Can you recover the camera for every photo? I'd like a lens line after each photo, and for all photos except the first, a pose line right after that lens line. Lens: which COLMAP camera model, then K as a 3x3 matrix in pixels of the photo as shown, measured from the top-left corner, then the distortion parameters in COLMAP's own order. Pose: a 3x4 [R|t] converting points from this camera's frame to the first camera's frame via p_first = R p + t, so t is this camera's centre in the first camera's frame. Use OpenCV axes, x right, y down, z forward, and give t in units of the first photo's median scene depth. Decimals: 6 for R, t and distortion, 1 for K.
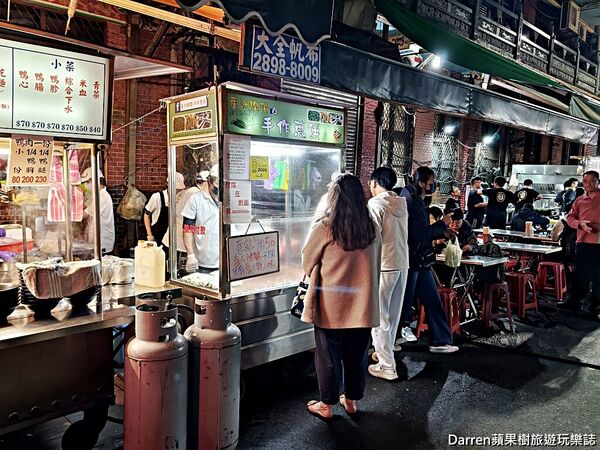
lens RADIAL K [[480.0, 0, 298.8], [0, 480.0, 224.3], [0, 0, 1]] dist [0.016683, 0.002564]
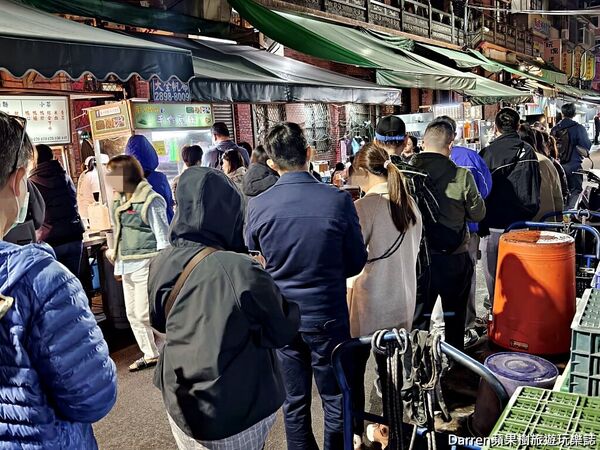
lens RADIAL K [[542.4, 0, 298.4], [0, 542.4, 229.4], [0, 0, 1]] dist [0.048766, -0.004793]
pose [[0.973104, -0.135277, 0.186466, -0.007298], [0.123710, 0.989675, 0.072385, 0.061358], [-0.194333, -0.047370, 0.979791, -0.733599]]
